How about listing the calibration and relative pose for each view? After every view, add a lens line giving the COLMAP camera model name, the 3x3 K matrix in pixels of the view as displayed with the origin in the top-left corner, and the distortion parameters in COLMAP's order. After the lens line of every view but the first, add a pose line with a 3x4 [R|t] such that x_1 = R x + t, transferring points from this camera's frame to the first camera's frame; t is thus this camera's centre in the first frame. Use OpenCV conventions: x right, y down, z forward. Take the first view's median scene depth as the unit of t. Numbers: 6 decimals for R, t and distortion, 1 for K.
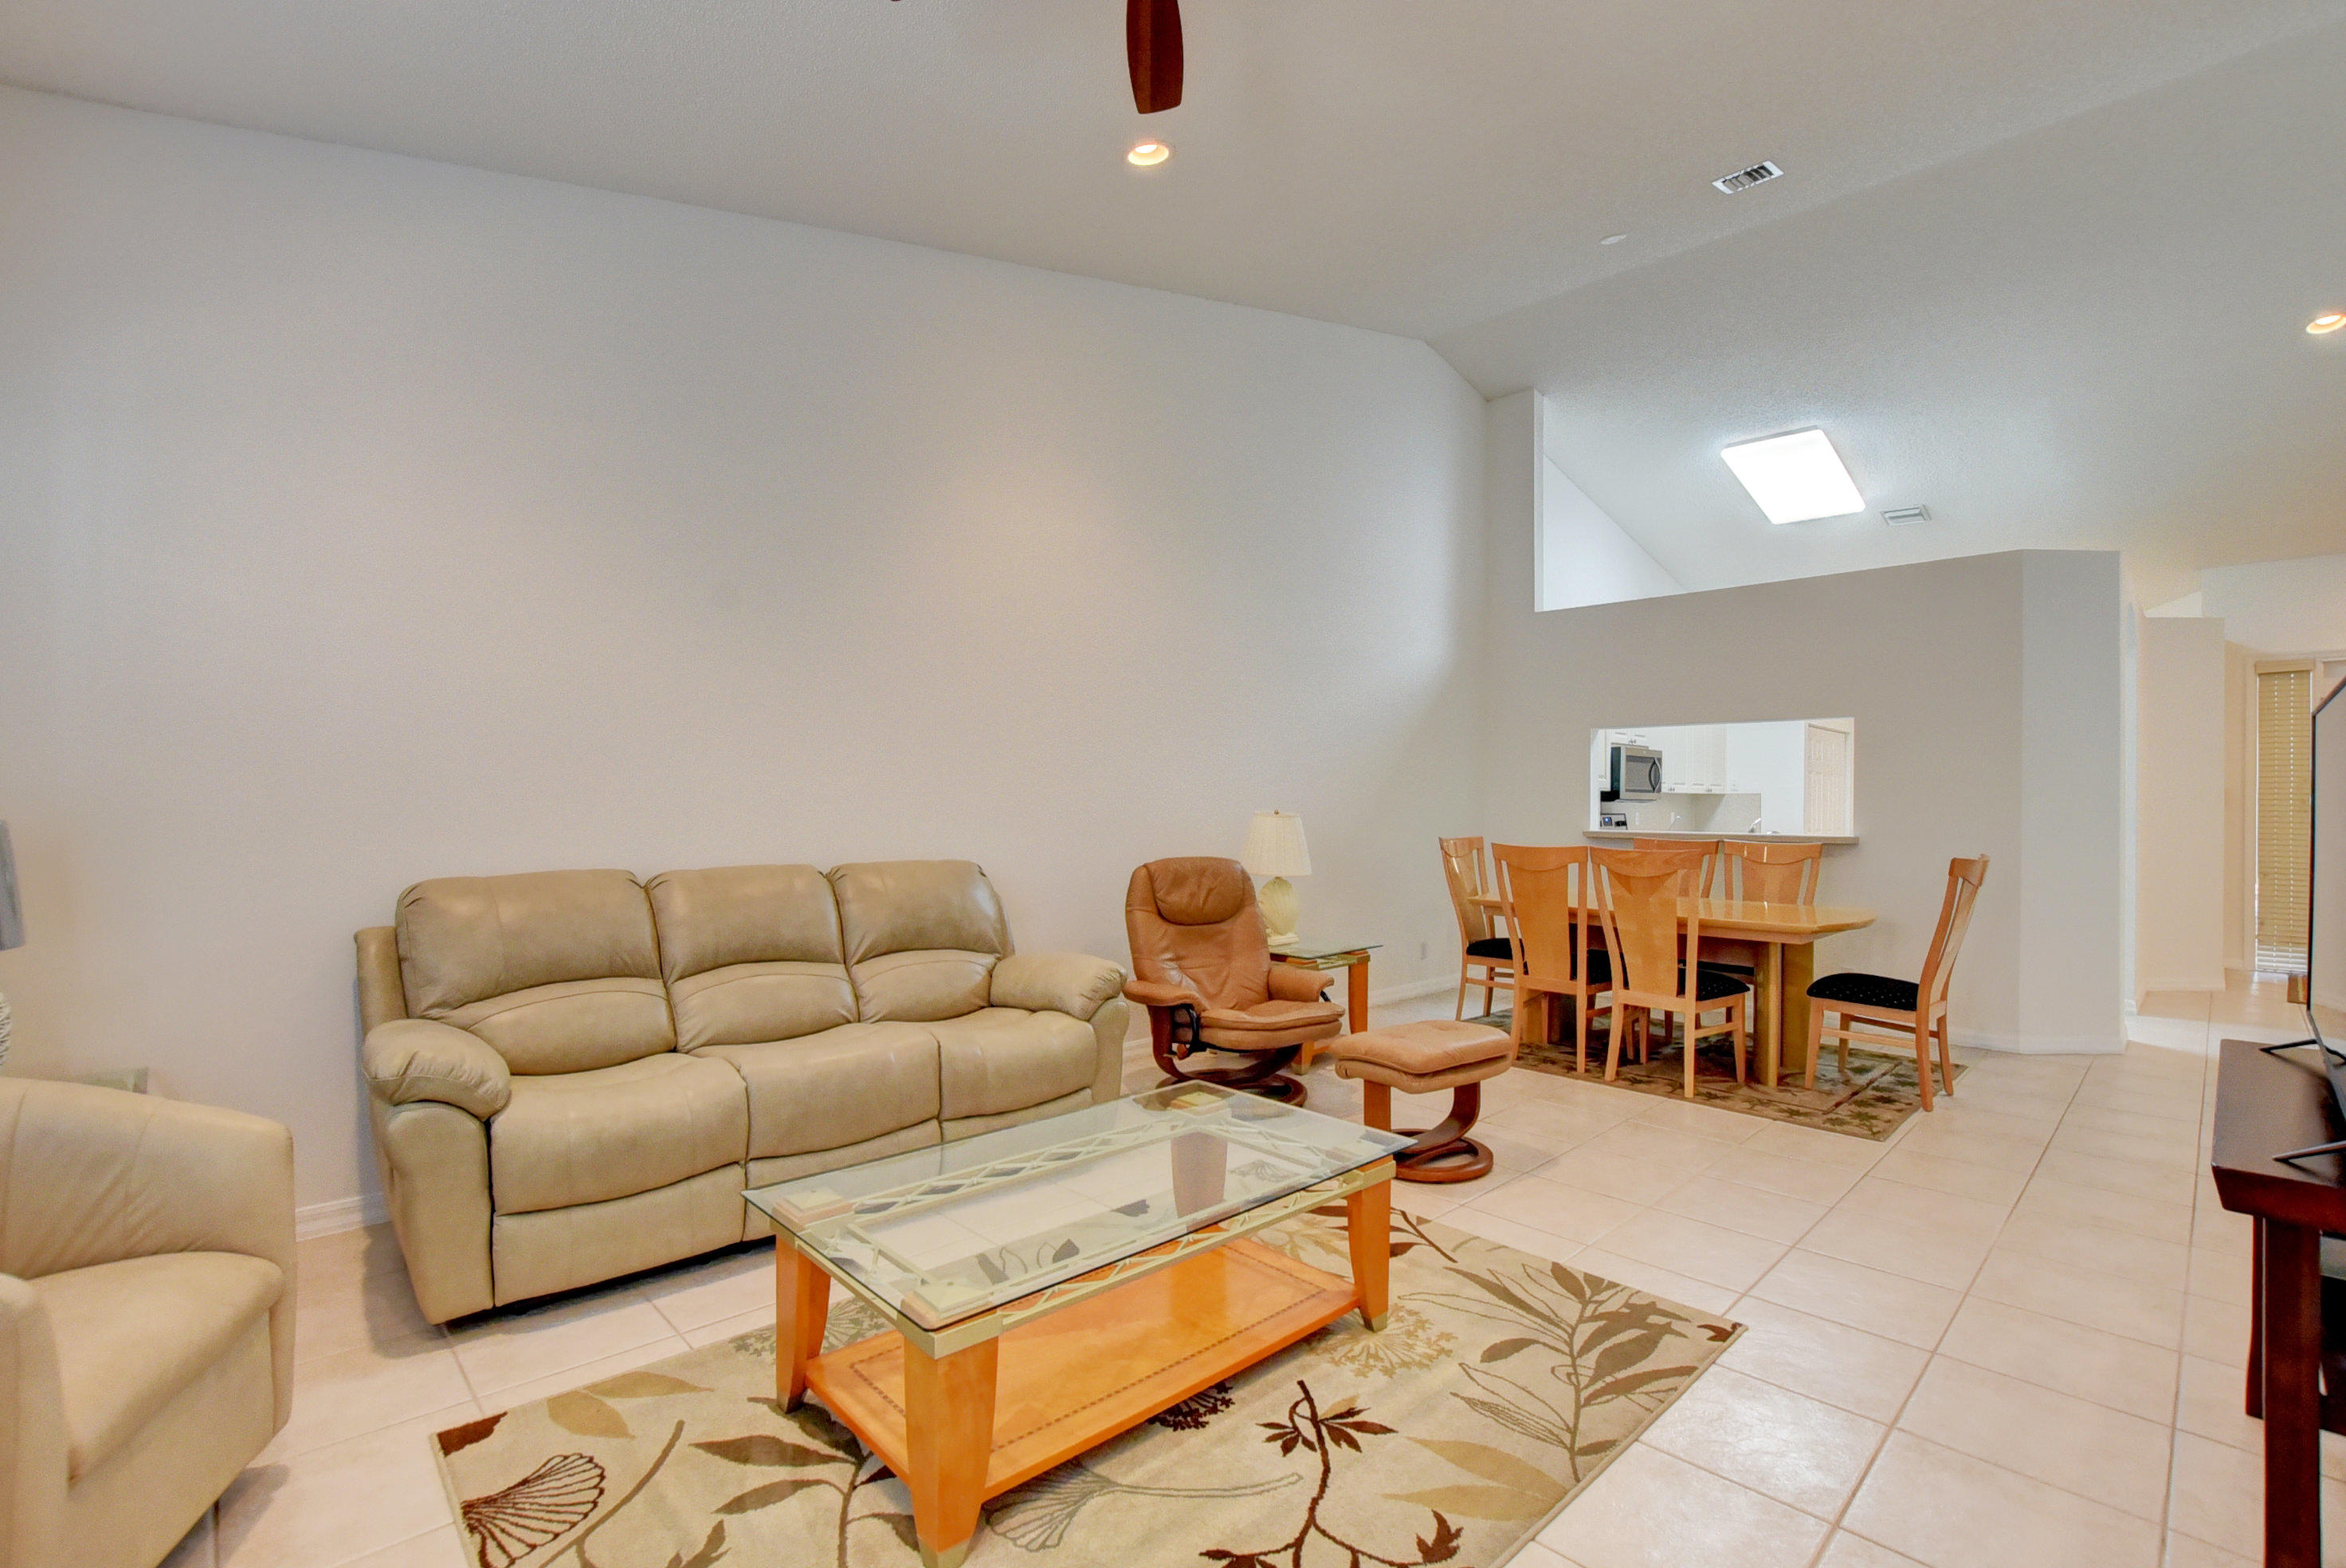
lens RADIAL K [[1053.1, 0, 1181.7], [0, 1053.1, 795.5], [0, 0, 1]] dist [-0.001417, -0.000210]
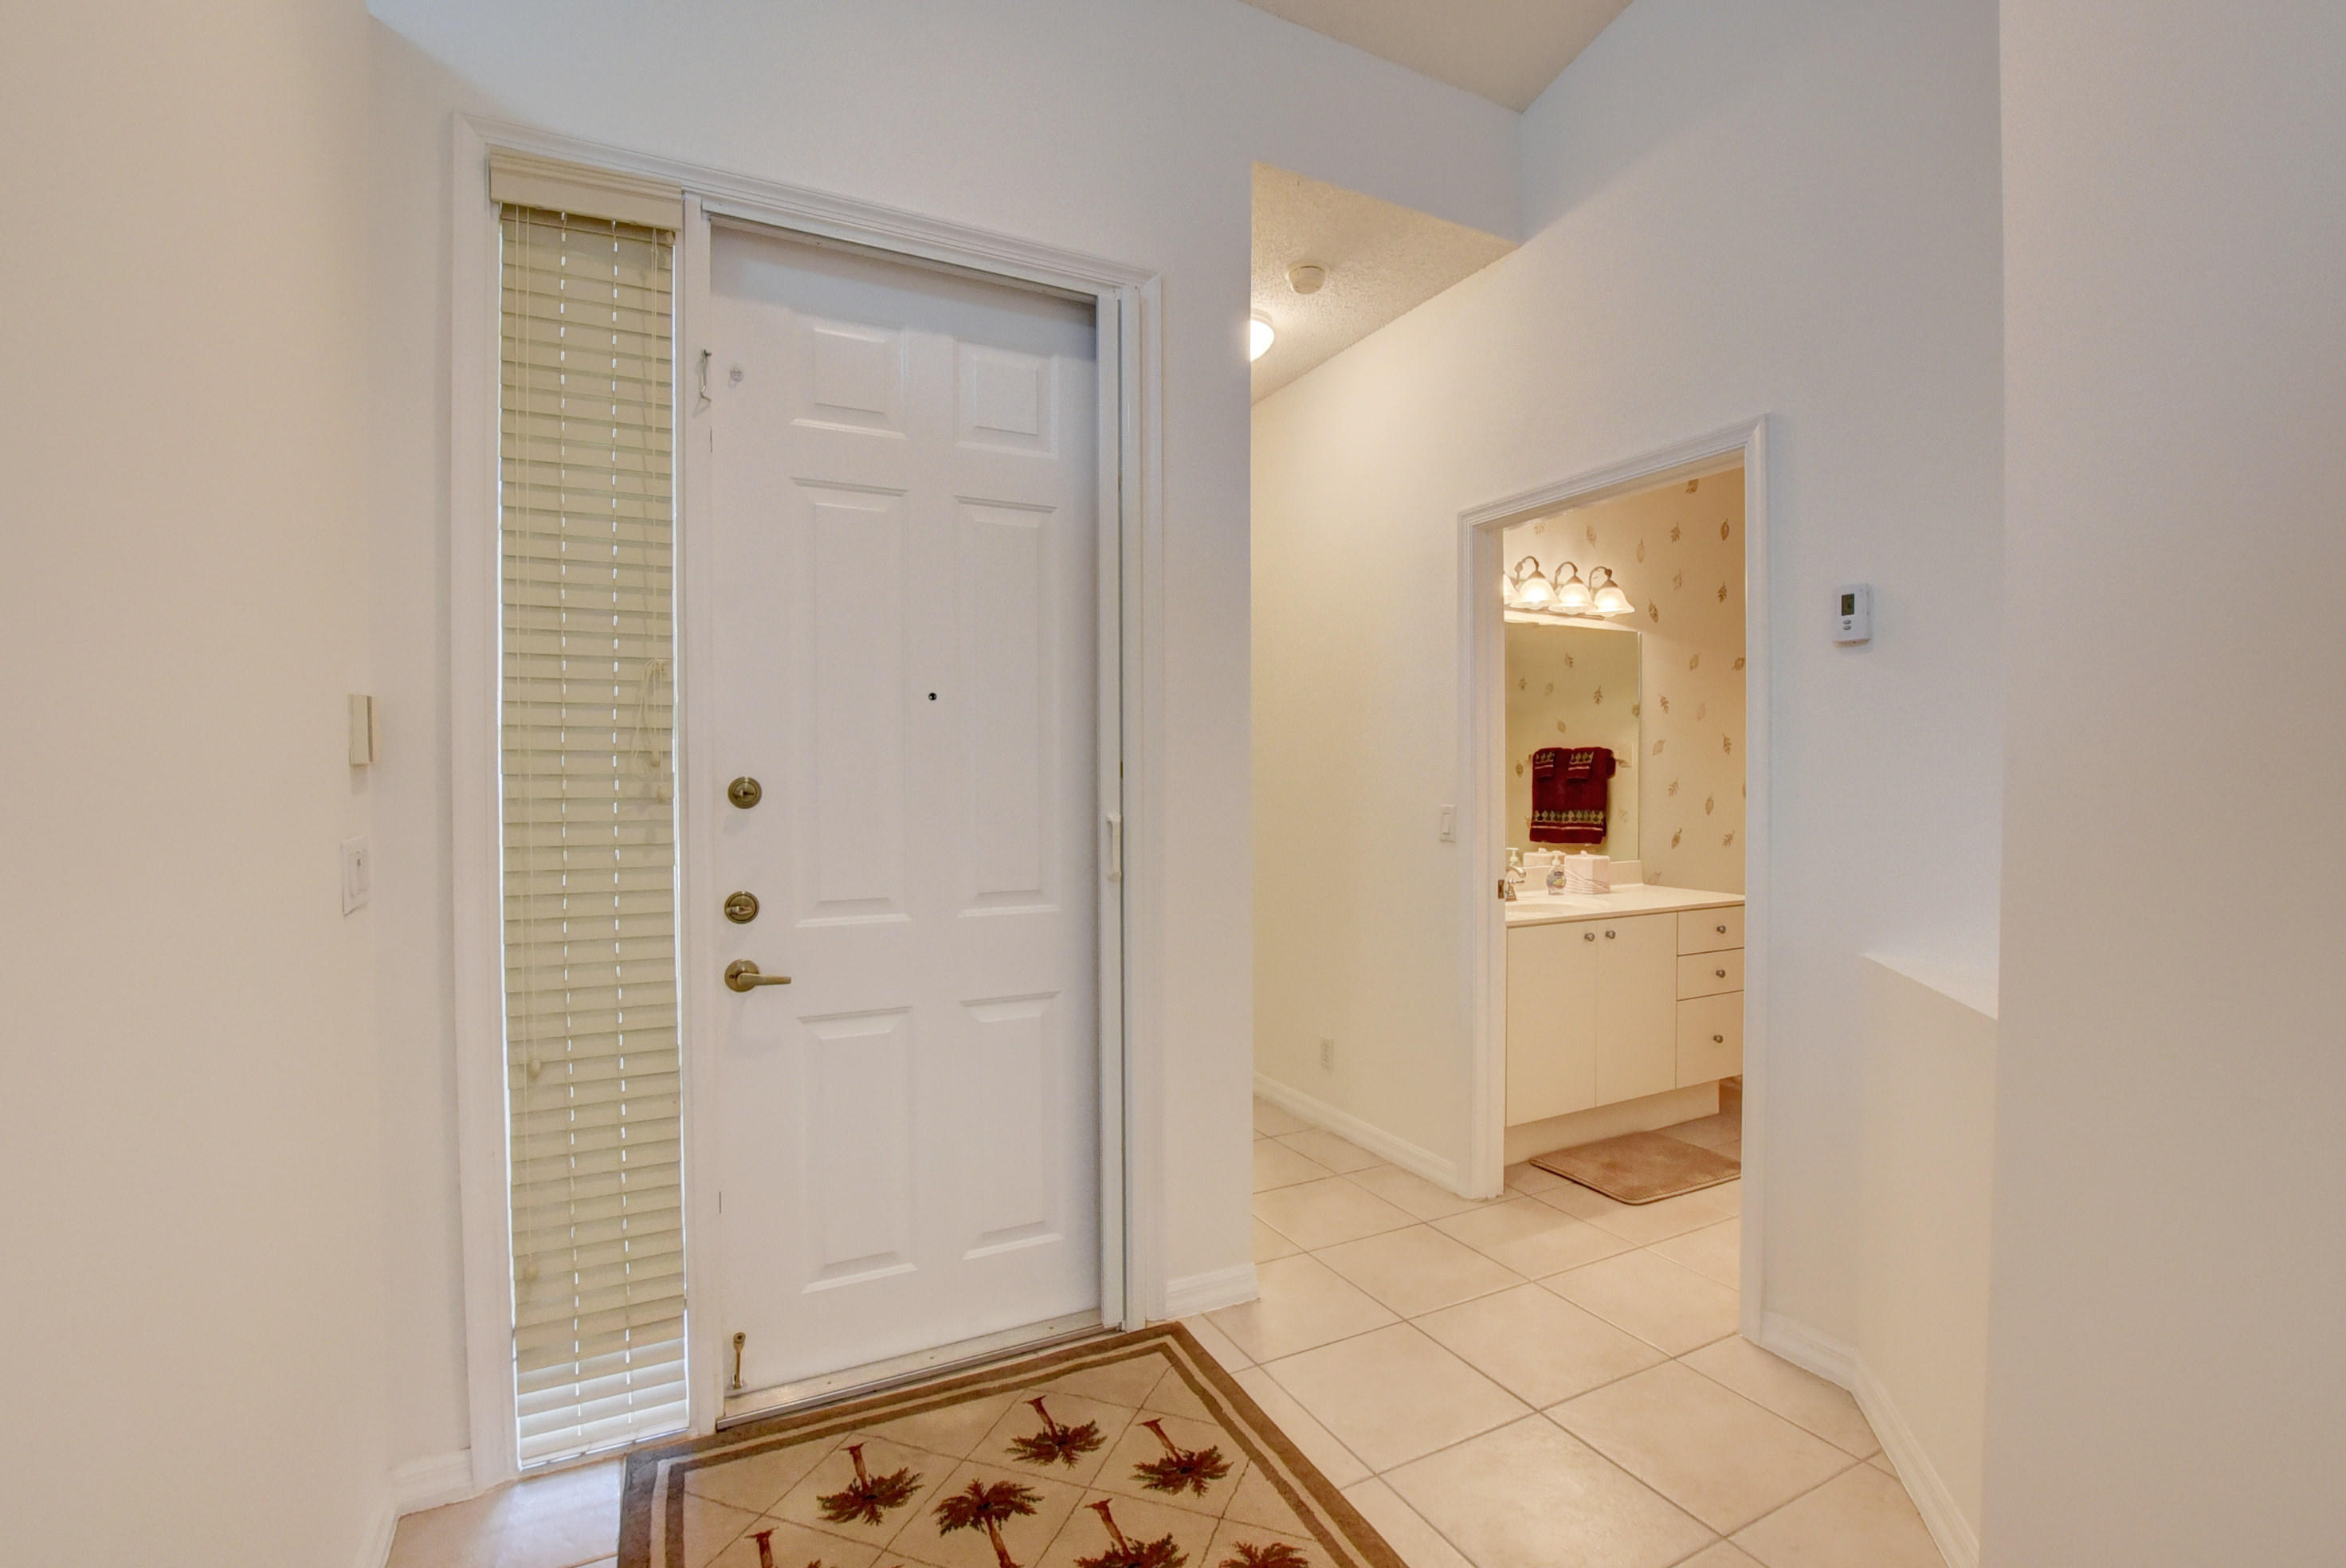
lens RADIAL K [[1053.1, 0, 1181.7], [0, 1053.1, 795.5], [0, 0, 1]] dist [-0.001417, -0.000210]
pose [[0.280509, -0.023075, 0.959574, 0.853830], [0.007039, 0.999734, 0.021983, 0.011907], [-0.959826, 0.000588, 0.280596, 0.803215]]
